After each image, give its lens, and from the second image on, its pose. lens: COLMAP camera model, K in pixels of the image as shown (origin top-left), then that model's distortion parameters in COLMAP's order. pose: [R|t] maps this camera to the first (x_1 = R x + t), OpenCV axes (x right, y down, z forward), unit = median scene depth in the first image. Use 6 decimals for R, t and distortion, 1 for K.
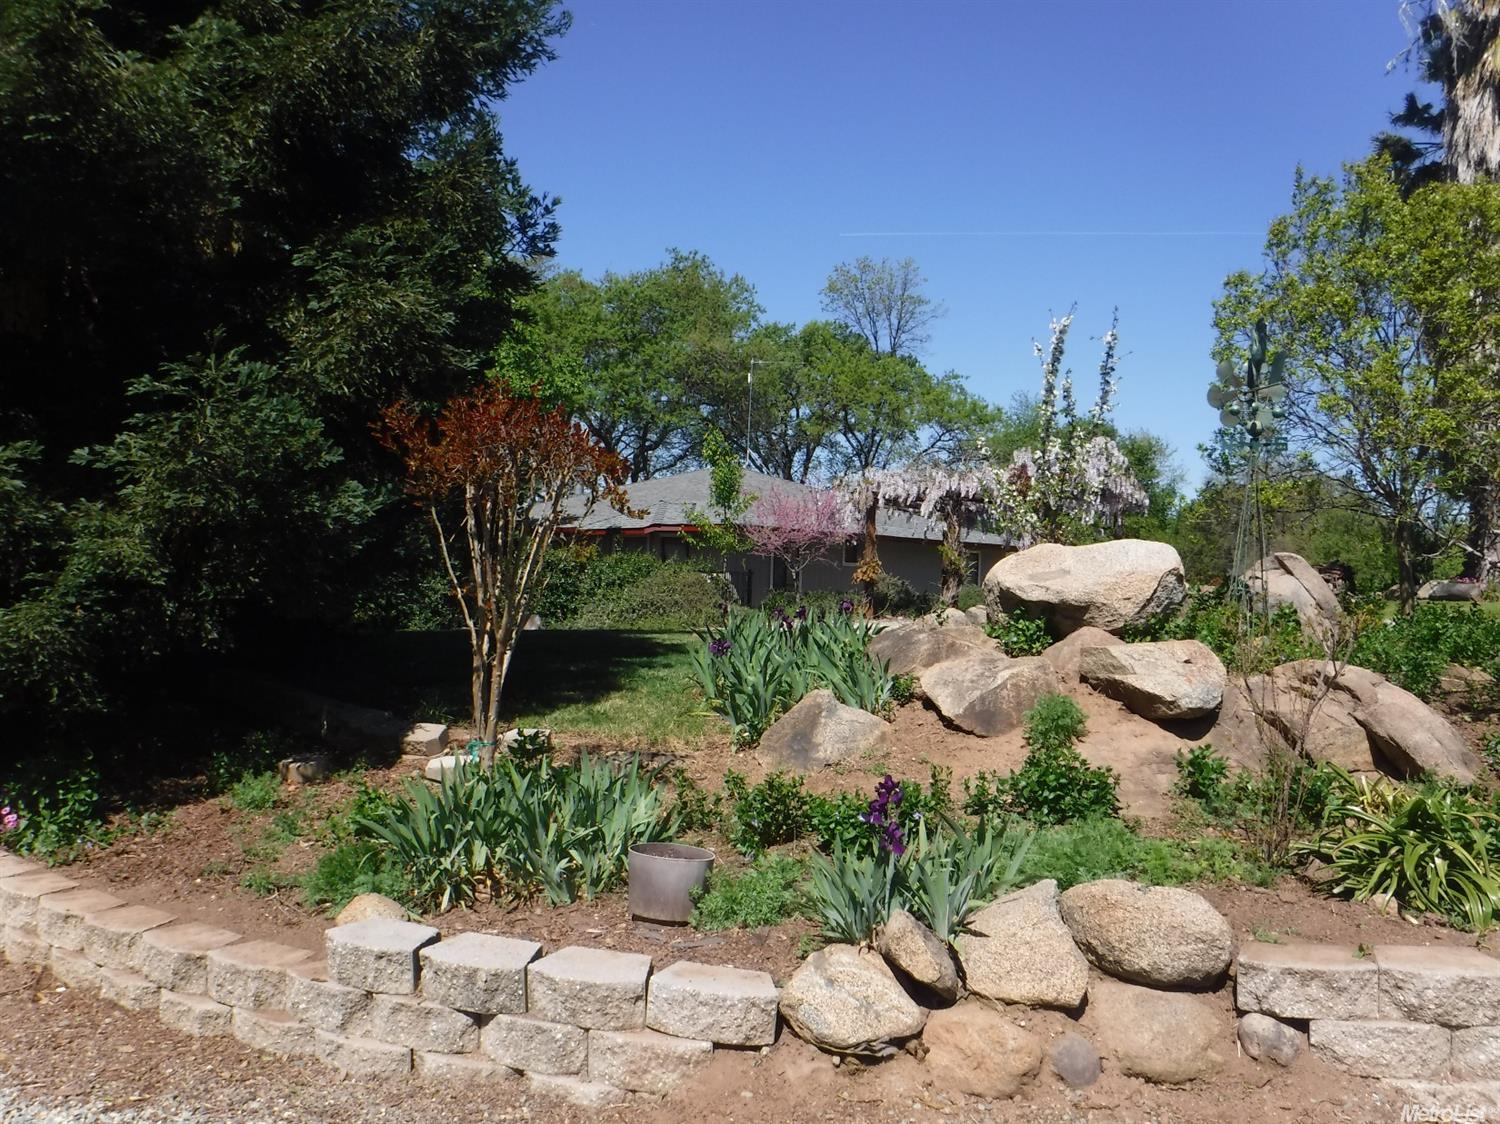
lens RADIAL K [[1214.7, 0, 750.0], [0, 1214.7, 562.0], [0, 0, 1]] dist [-0.064510, 0.008281]
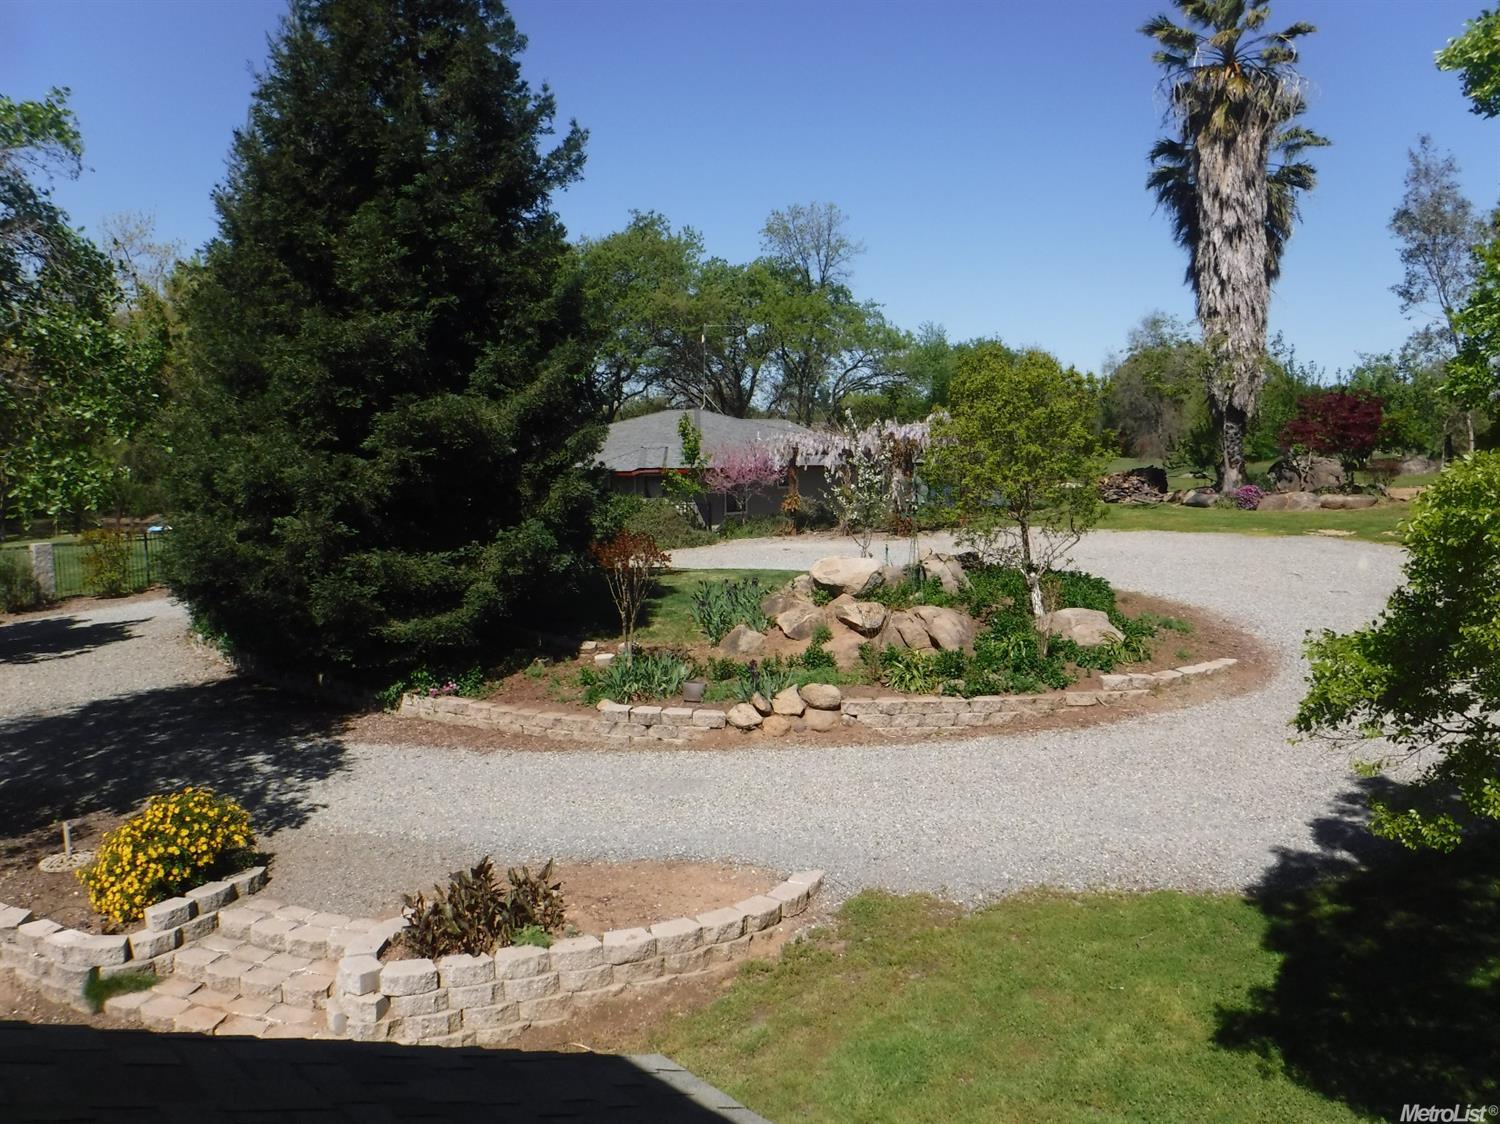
lens RADIAL K [[1421.3, 0, 750.0], [0, 1421.3, 562.0], [0, 0, 1]] dist [-0.103759, 0.173243]
pose [[0.998797, -0.041848, 0.025564, 0.002985], [0.038254, 0.991067, 0.127758, -0.470077], [-0.030682, -0.126626, 0.991476, -2.289167]]
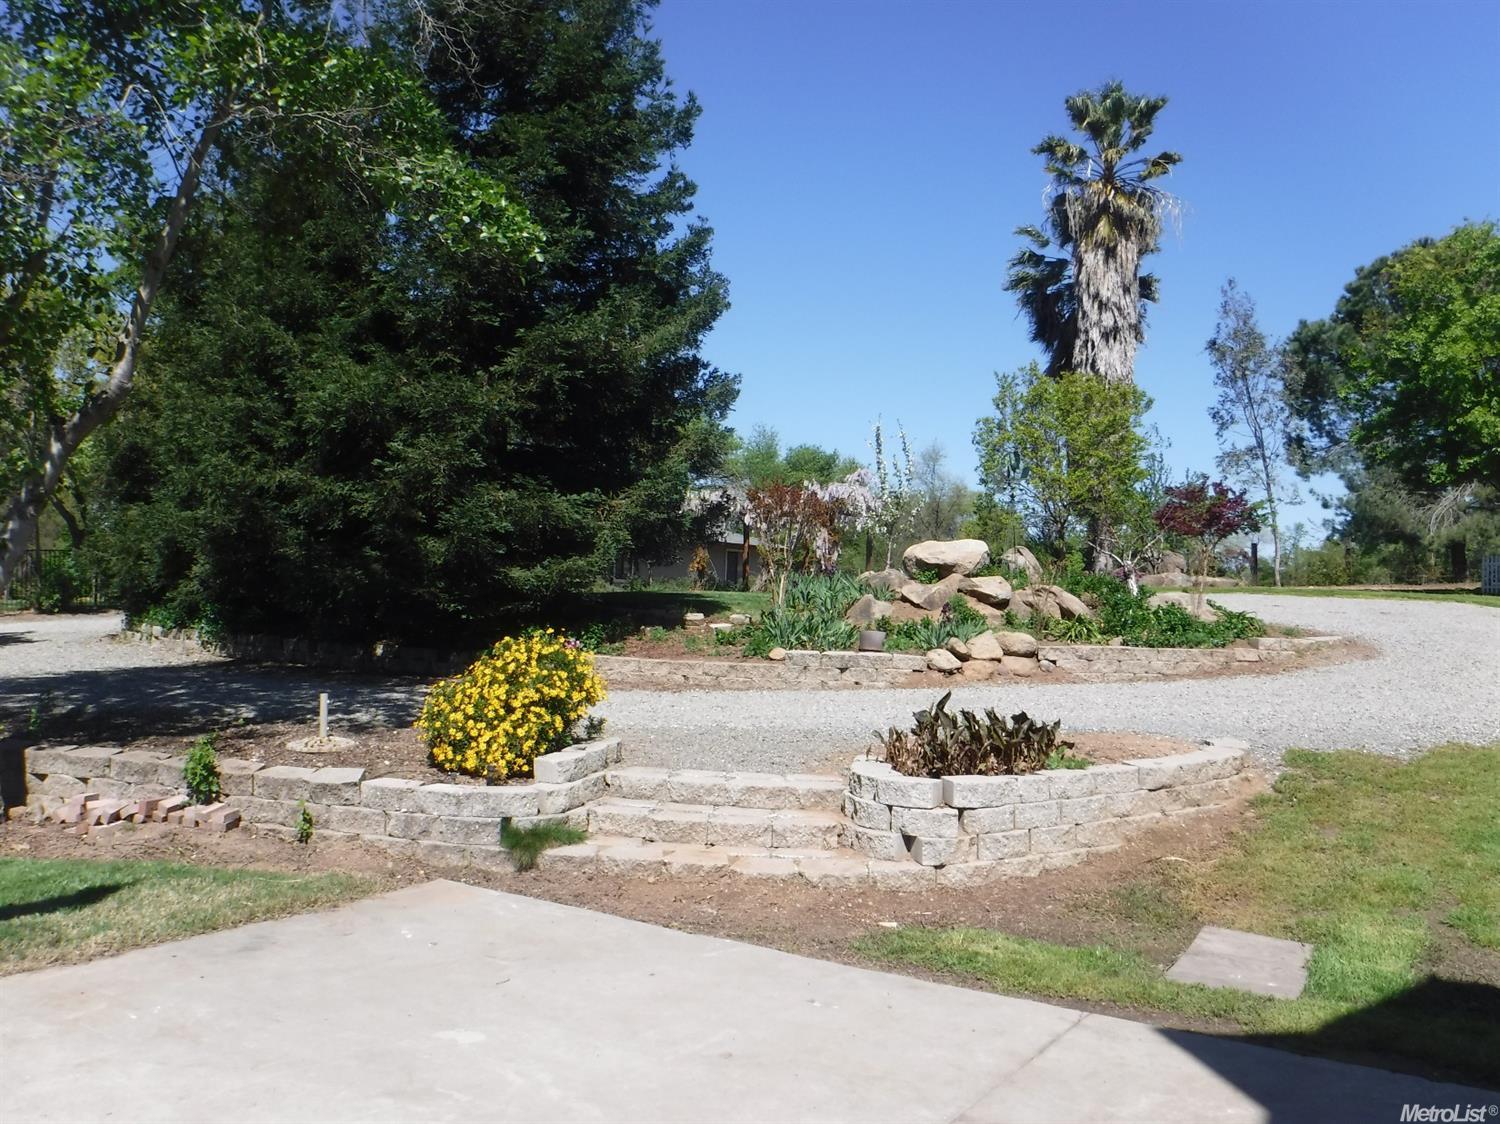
lens RADIAL K [[1421.3, 0, 750.0], [0, 1421.3, 562.0], [0, 0, 1]] dist [-0.103759, 0.173243]
pose [[0.949958, 0.015456, 0.311995, -1.194219], [-0.012475, 0.999855, -0.011549, 0.078892], [-0.312129, 0.007079, 0.950014, -1.910698]]
